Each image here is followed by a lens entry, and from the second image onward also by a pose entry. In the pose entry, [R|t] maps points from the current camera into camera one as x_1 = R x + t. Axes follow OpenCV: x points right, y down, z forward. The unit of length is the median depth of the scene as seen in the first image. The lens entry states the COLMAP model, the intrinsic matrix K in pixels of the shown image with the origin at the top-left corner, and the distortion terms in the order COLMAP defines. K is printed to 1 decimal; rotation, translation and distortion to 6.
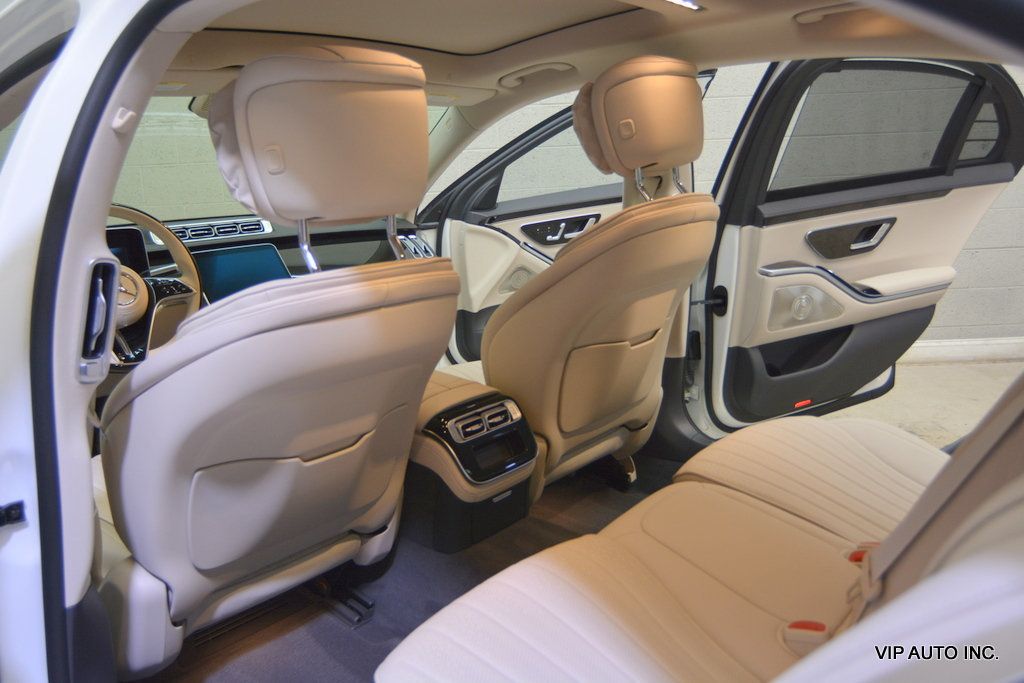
lens RADIAL K [[778.8, 0, 507.6], [0, 778.8, 343.3], [0, 0, 1]] dist [-0.006542, 0.008389]
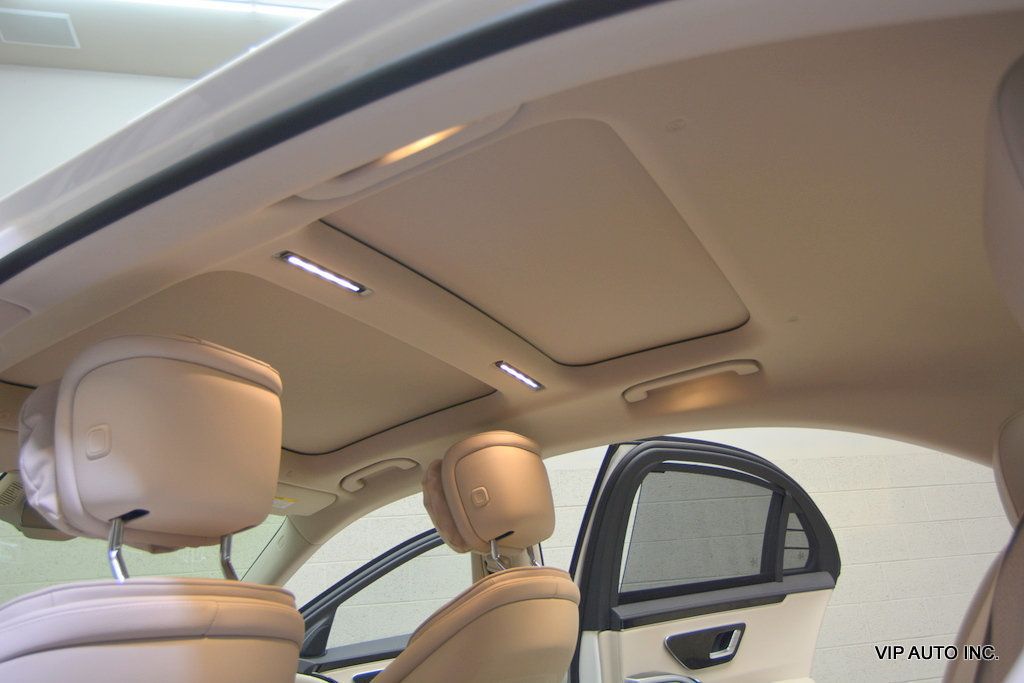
lens RADIAL K [[778.8, 0, 507.9], [0, 778.8, 342.0], [0, 0, 1]] dist [-0.006542, 0.008389]
pose [[0.976003, 0.033217, 0.215208, -0.022008], [0.098211, 0.814926, -0.571183, 0.095875], [-0.194352, 0.578613, 0.792108, 0.079533]]
